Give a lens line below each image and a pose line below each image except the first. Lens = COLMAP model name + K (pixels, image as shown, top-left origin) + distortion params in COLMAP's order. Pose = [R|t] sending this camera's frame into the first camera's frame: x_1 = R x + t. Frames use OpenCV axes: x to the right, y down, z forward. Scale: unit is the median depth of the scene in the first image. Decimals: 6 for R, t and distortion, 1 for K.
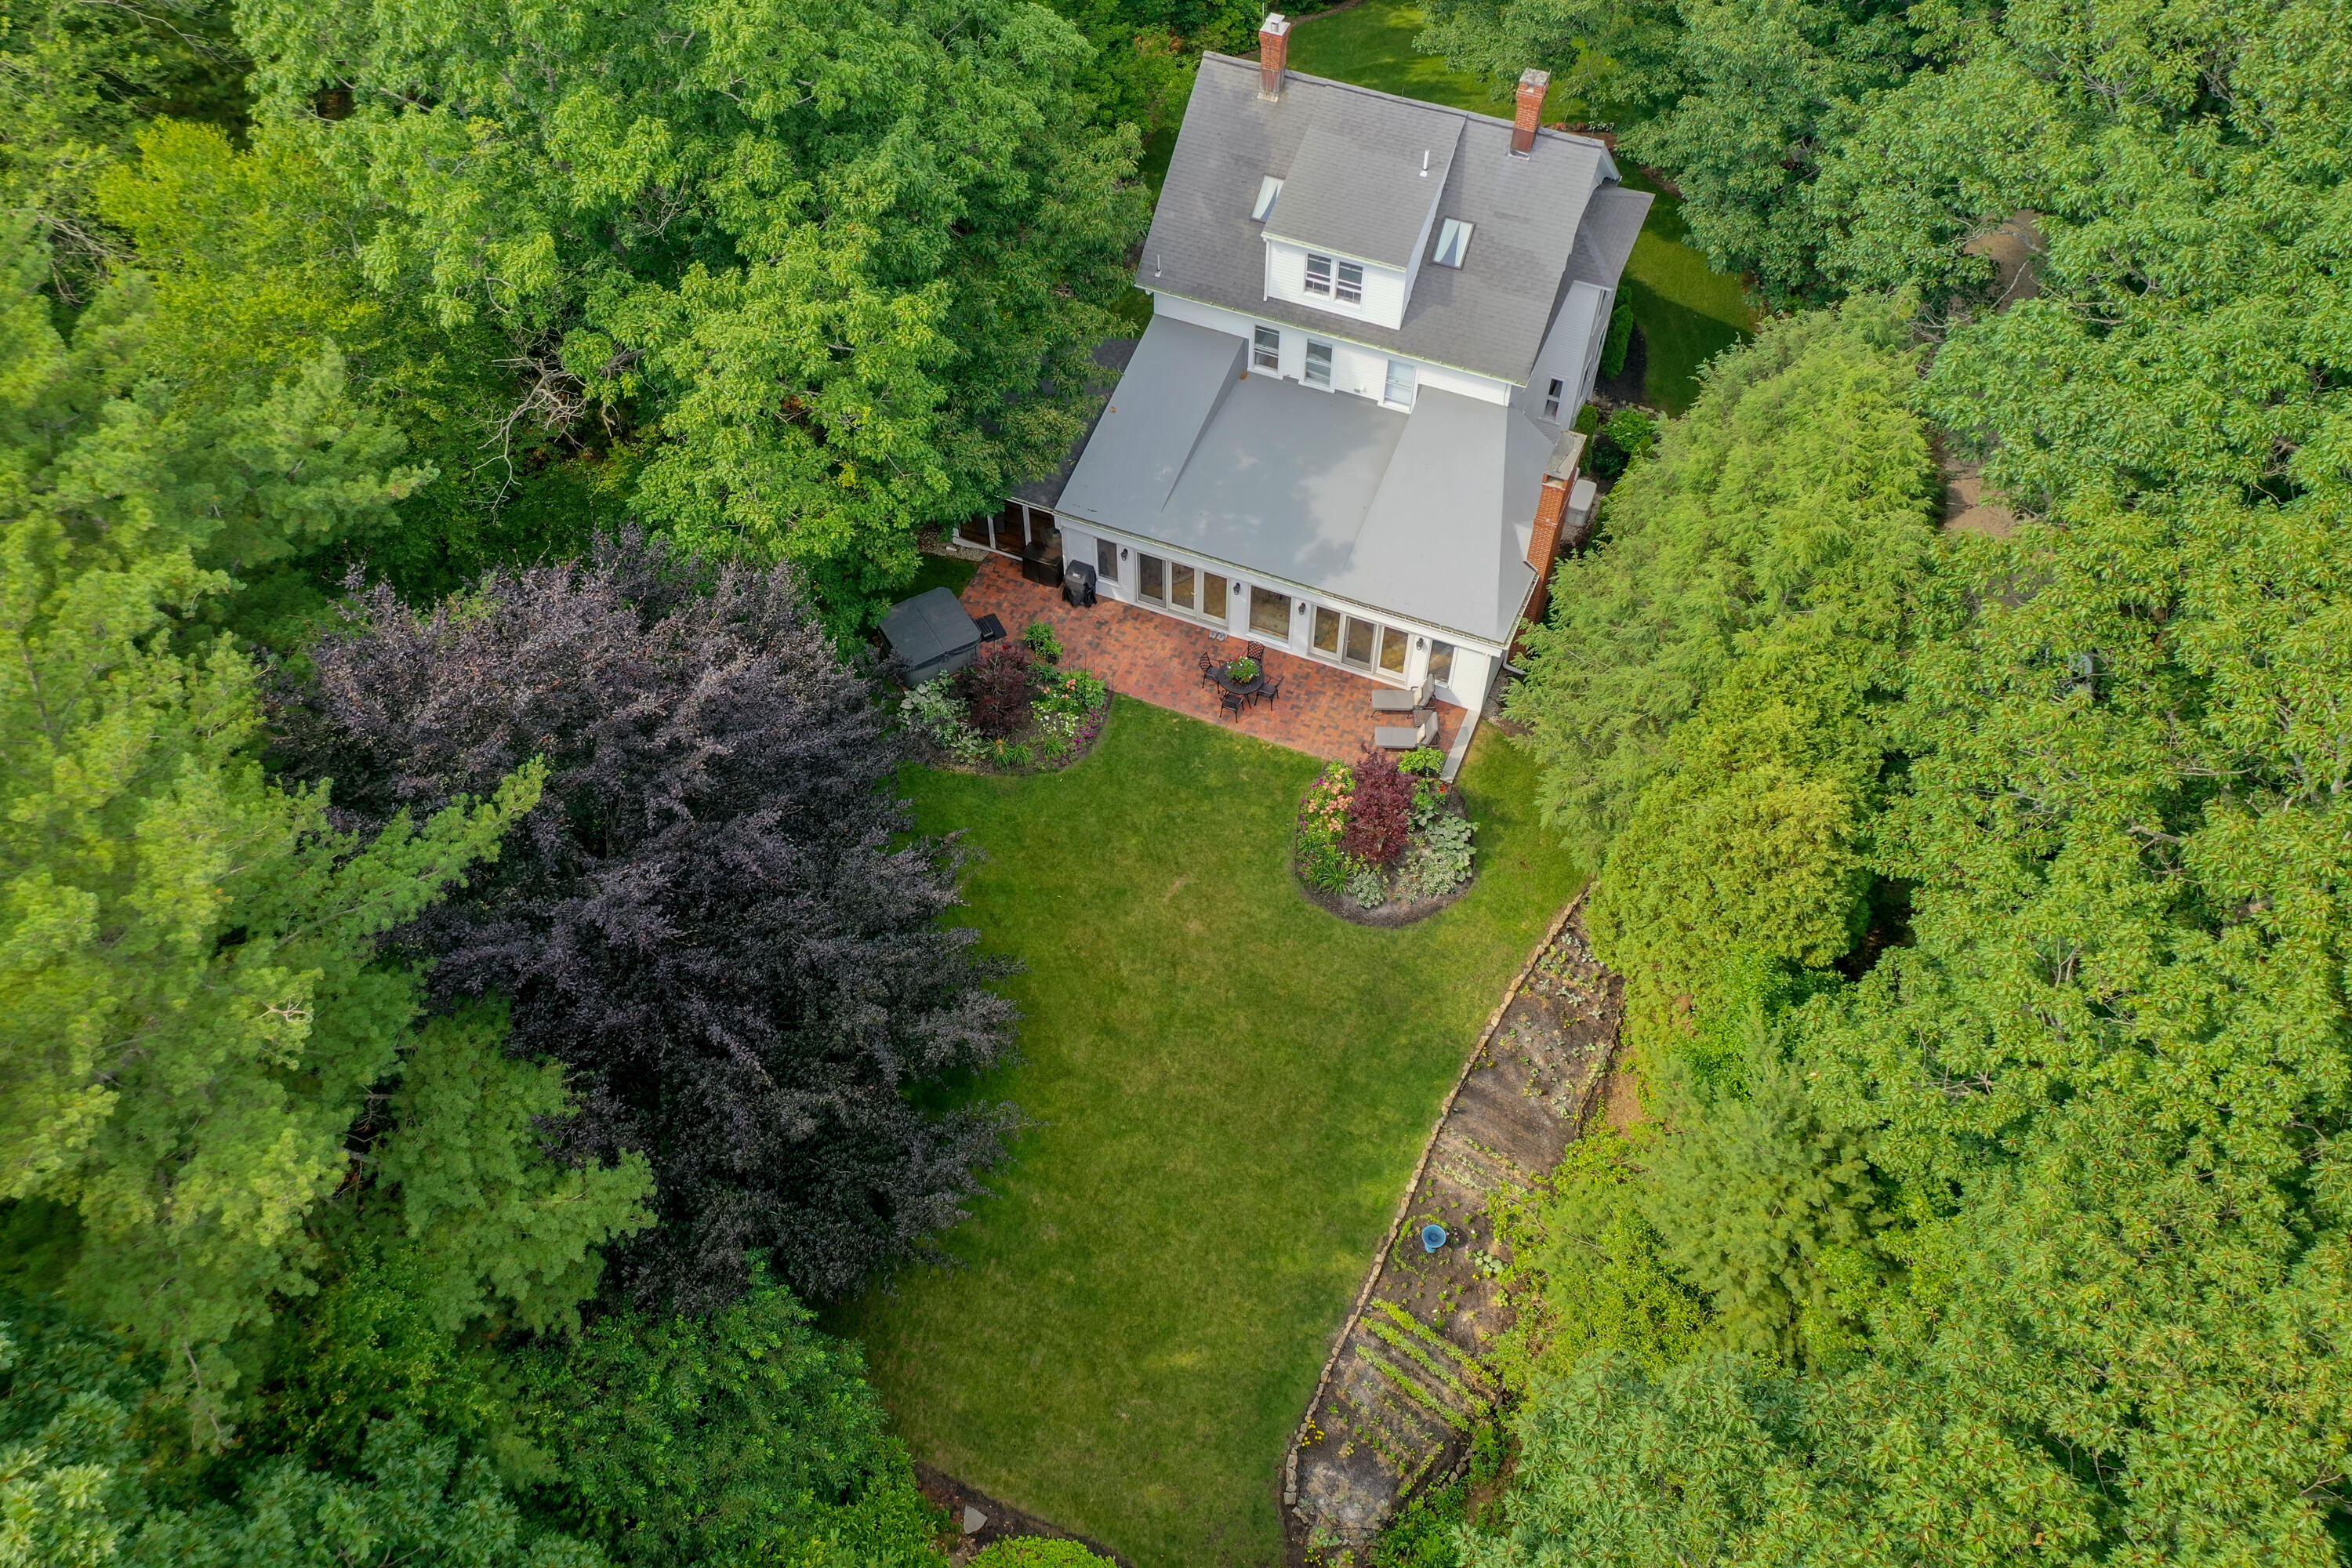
lens RADIAL K [[1840.5, 0, 1176.8], [0, 1840.5, 783.5], [0, 0, 1]] dist [0.015659, 0.004453]
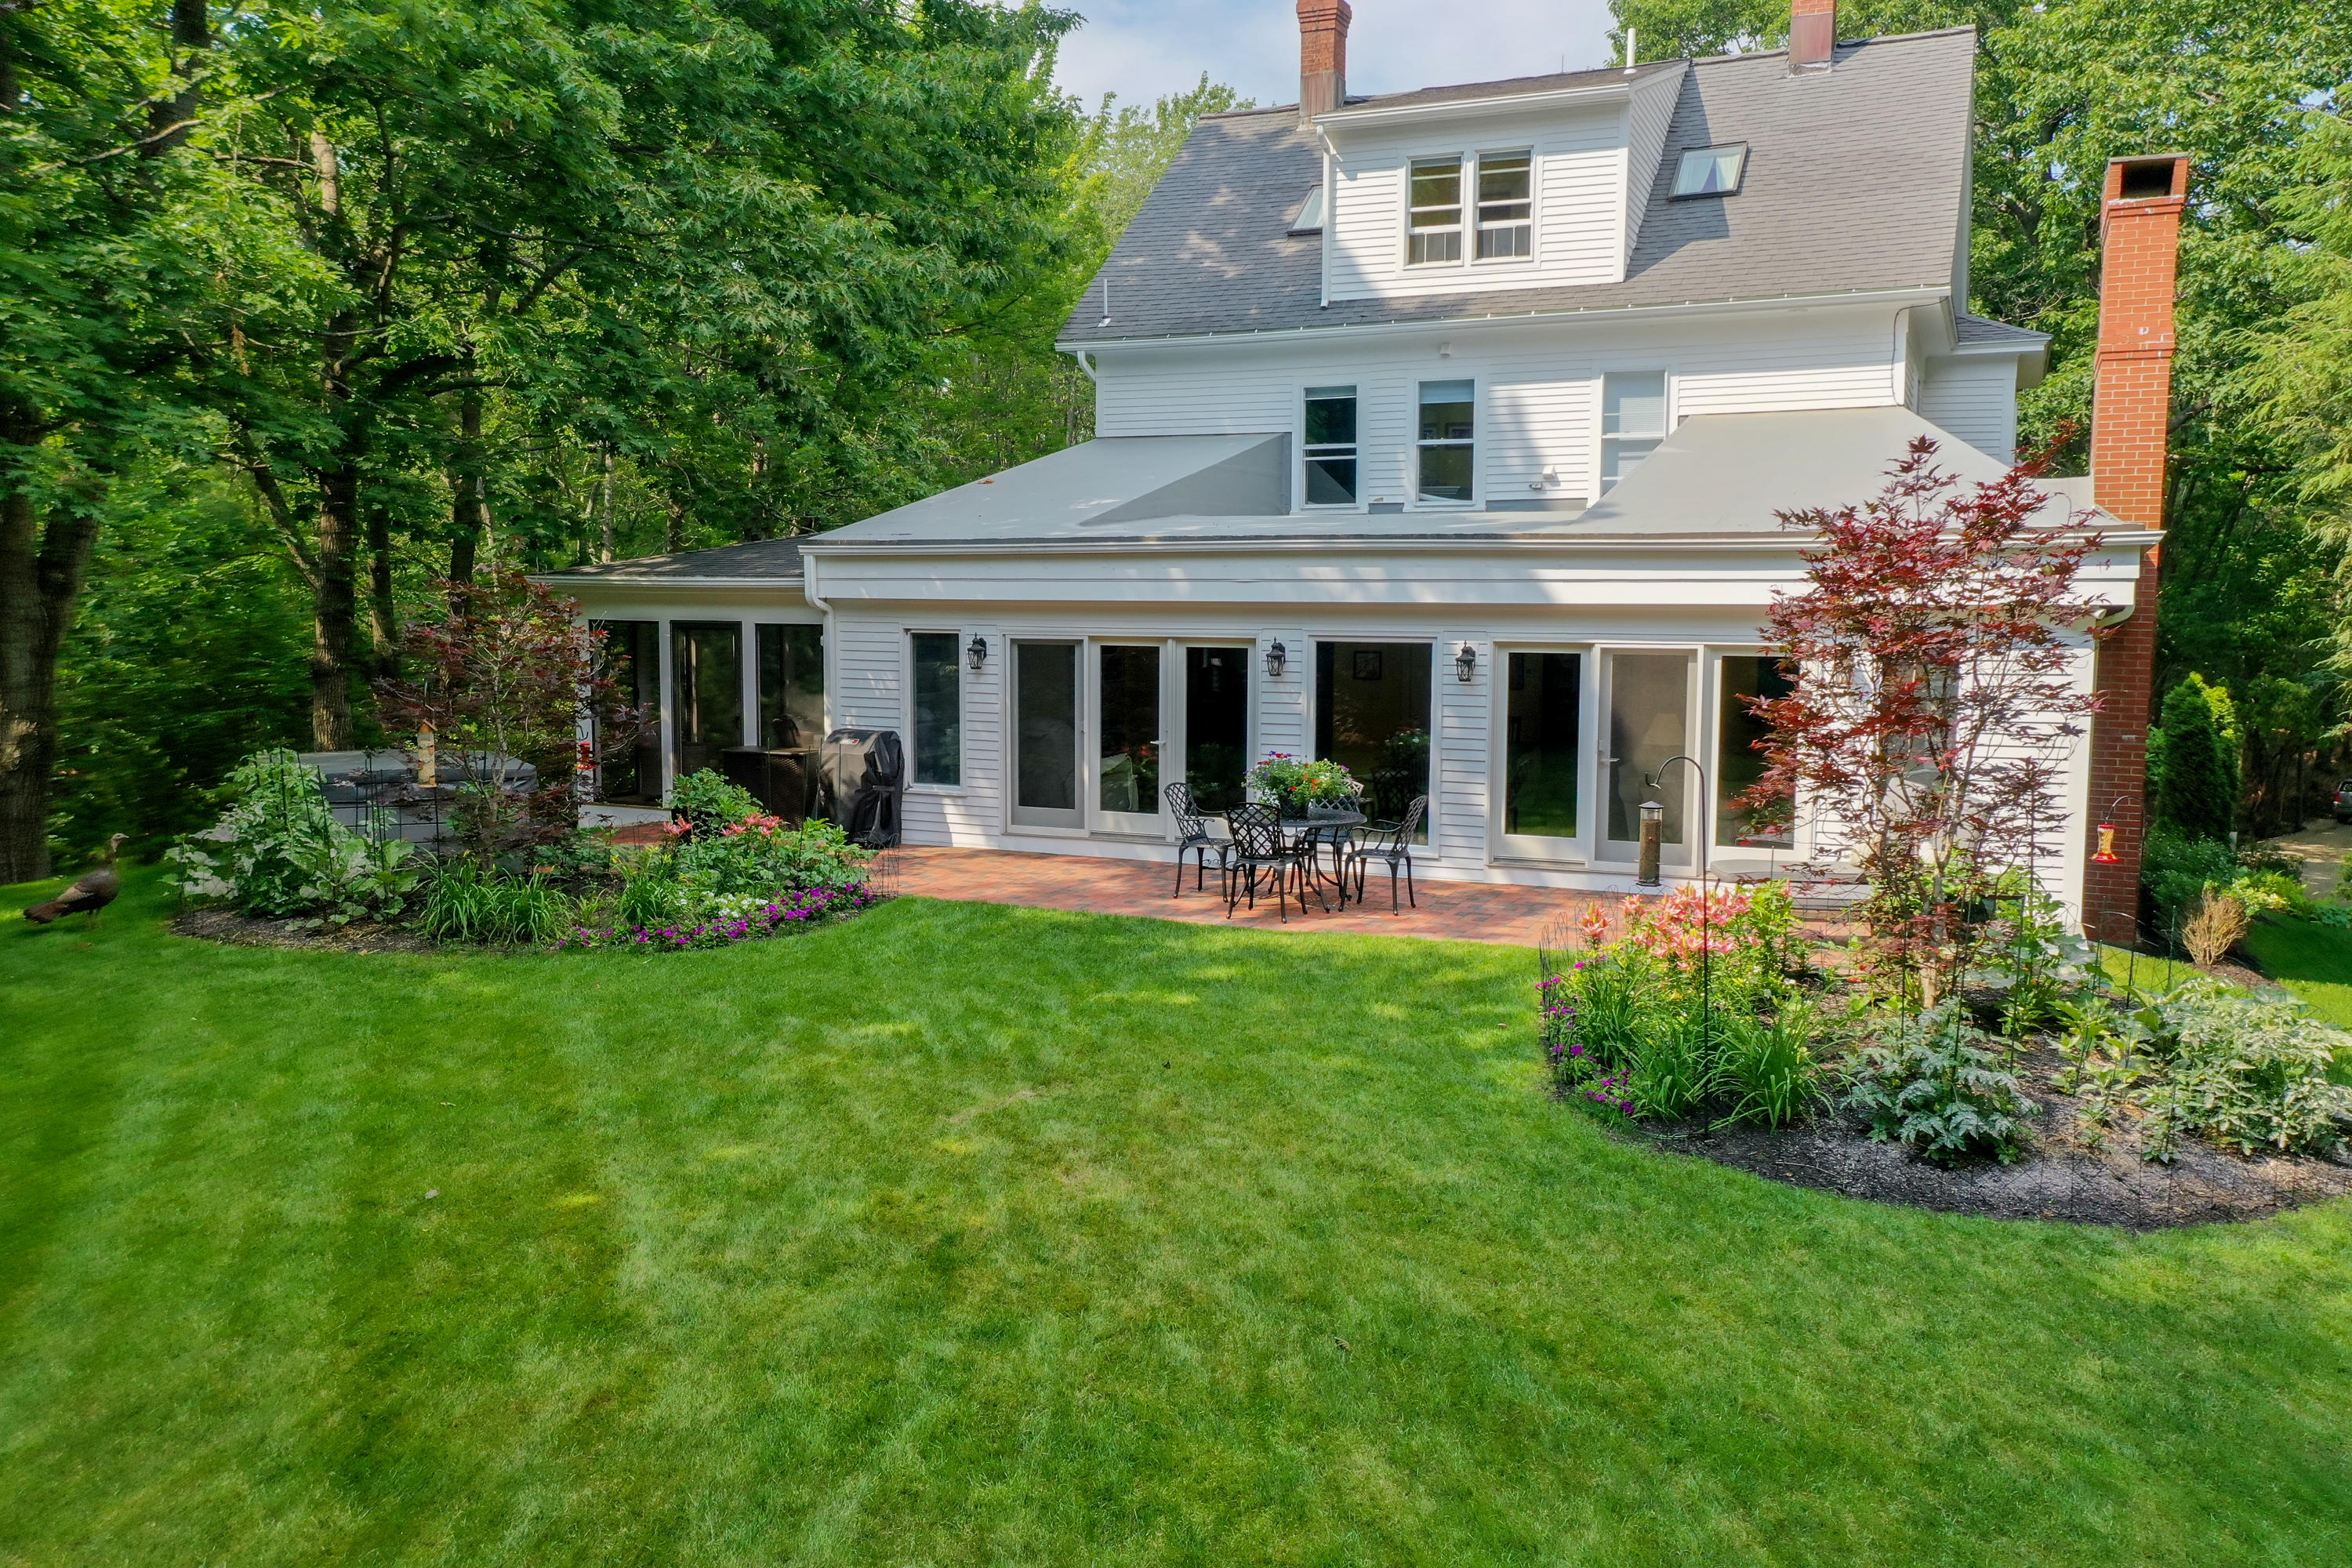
lens RADIAL K [[1840.5, 0, 1166.4], [0, 1840.5, 785.5], [0, 0, 1]] dist [0.015659, 0.004453]
pose [[0.999622, 0.008201, -0.026226, 0.020716], [-0.025179, 0.655517, -0.754761, 0.180737], [0.011002, 0.755136, 0.655476, 0.789089]]
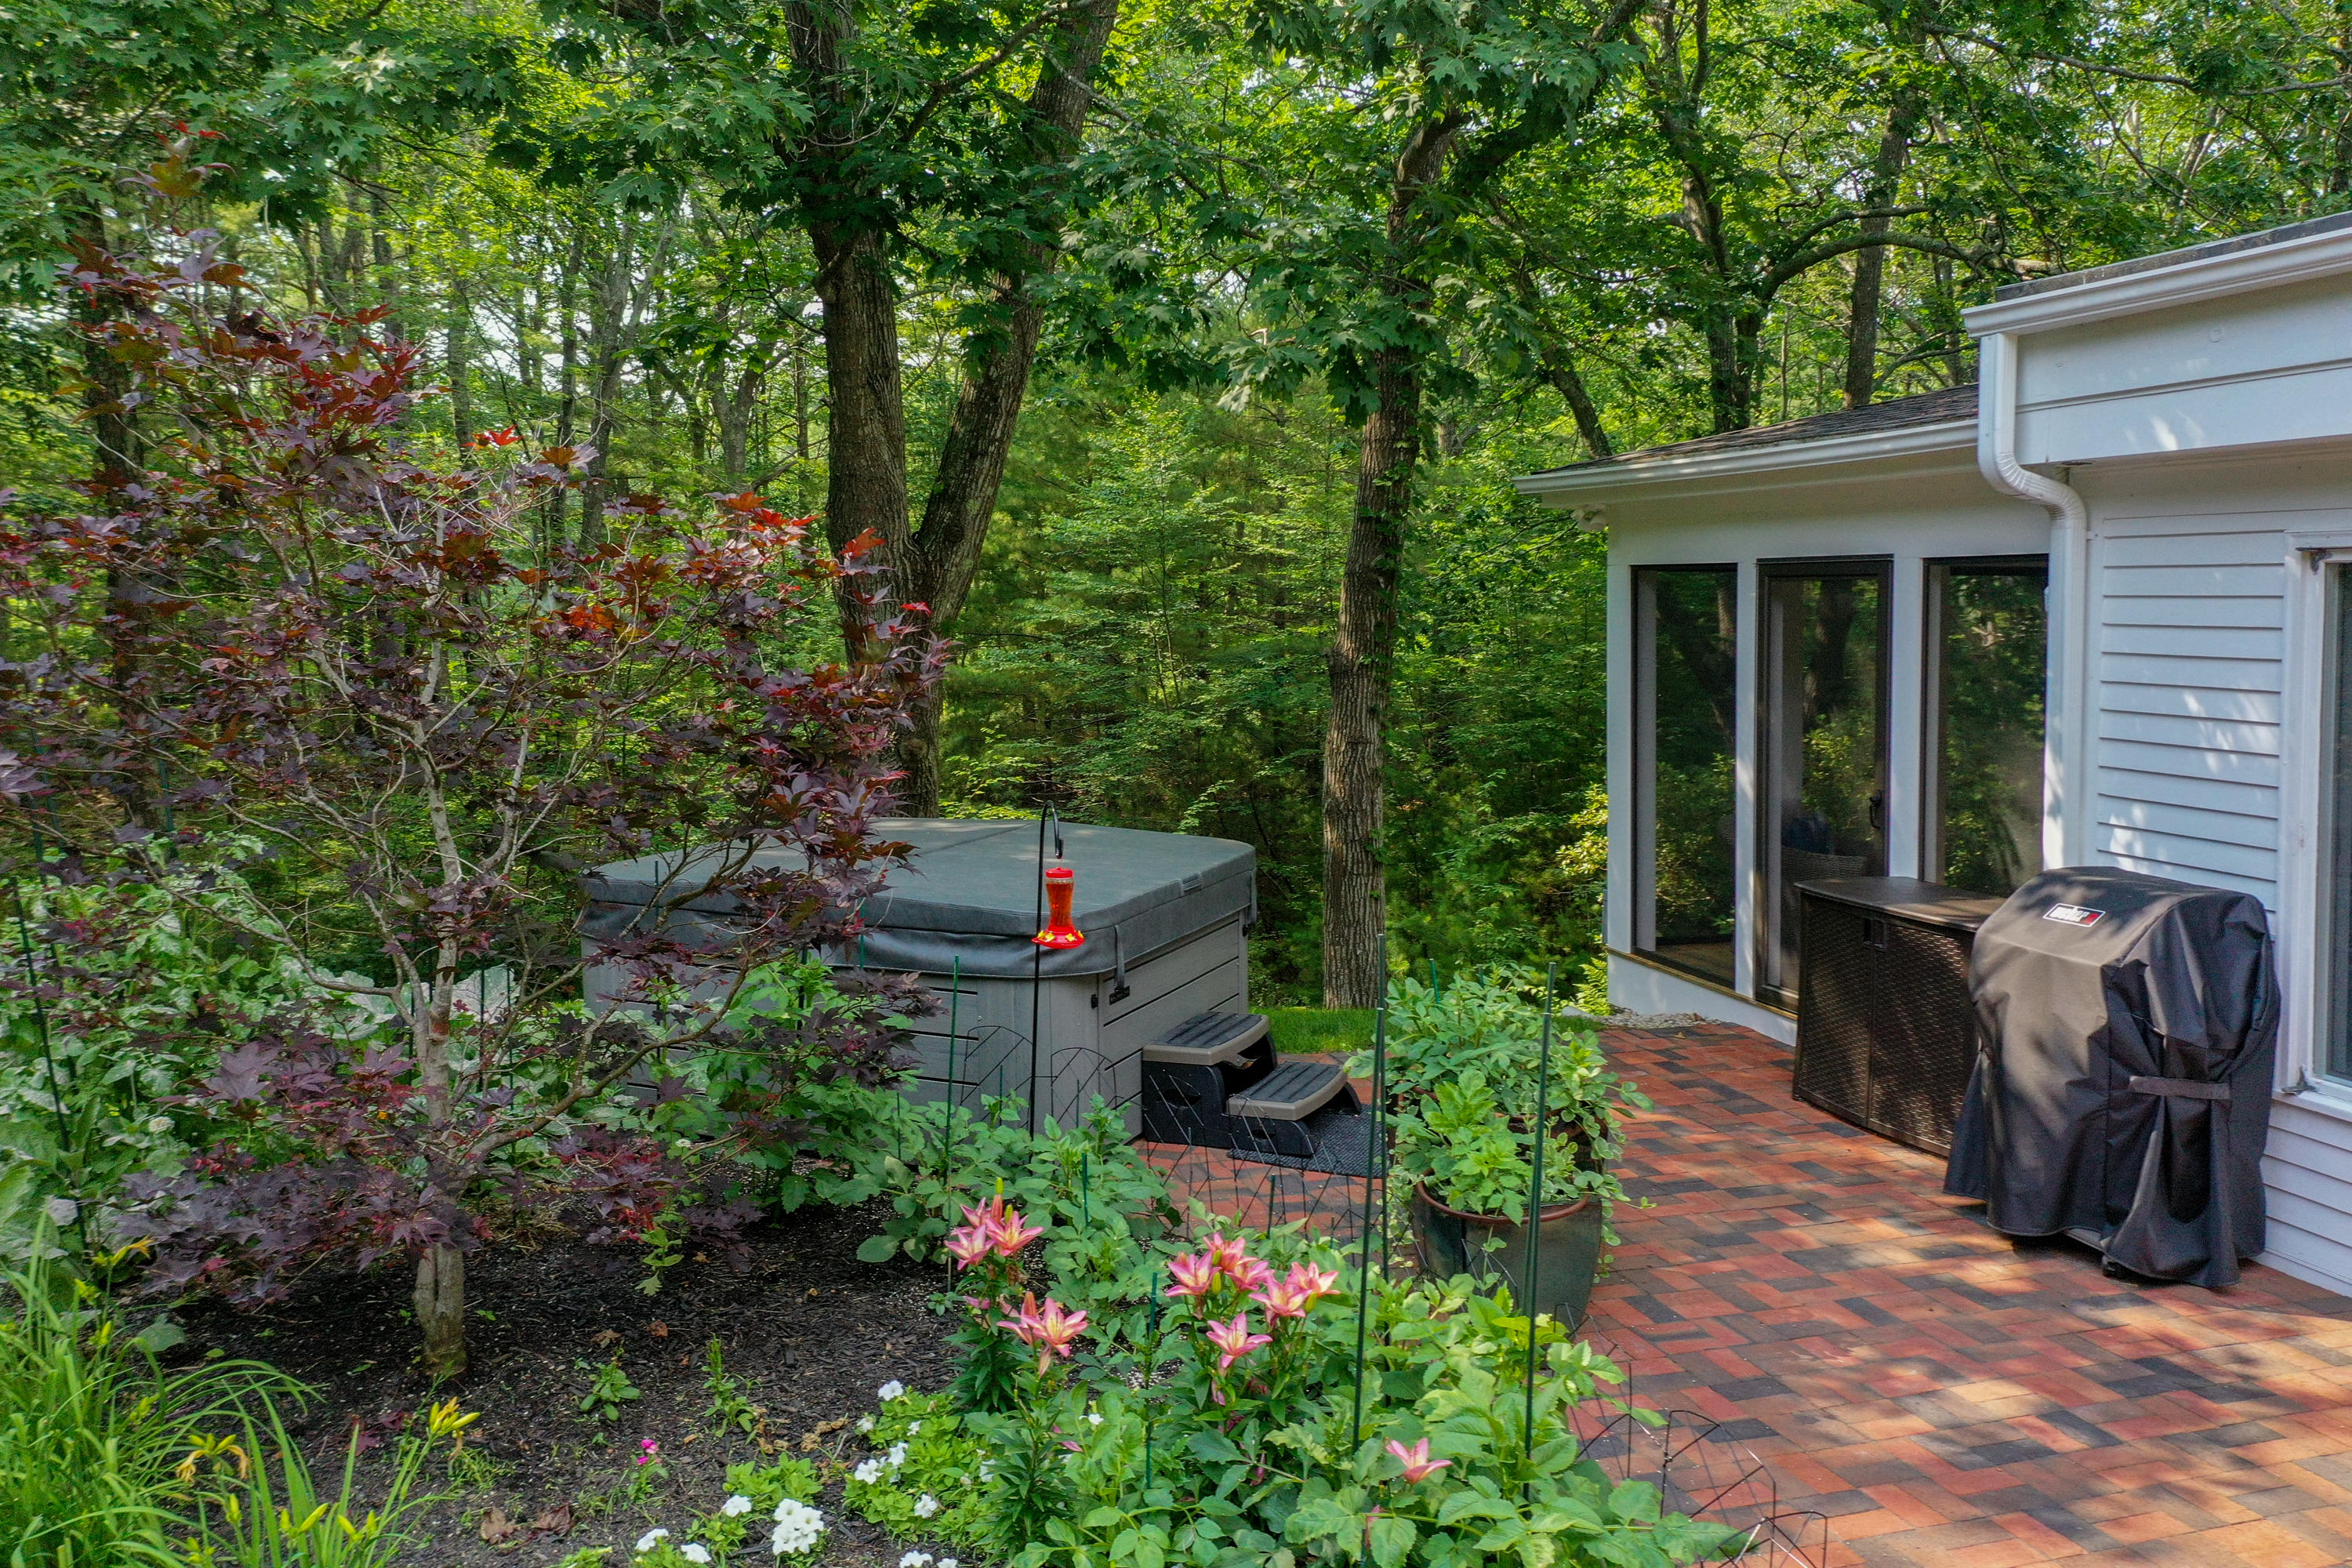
lens RADIAL K [[1840.5, 0, 1173.0], [0, 1840.5, 782.5], [0, 0, 1]] dist [0.015659, 0.004453]
pose [[0.636275, 0.067032, -0.768544, -0.001421], [-0.621551, 0.634655, -0.459226, -0.034162], [0.456978, 0.769883, 0.445479, 0.951184]]
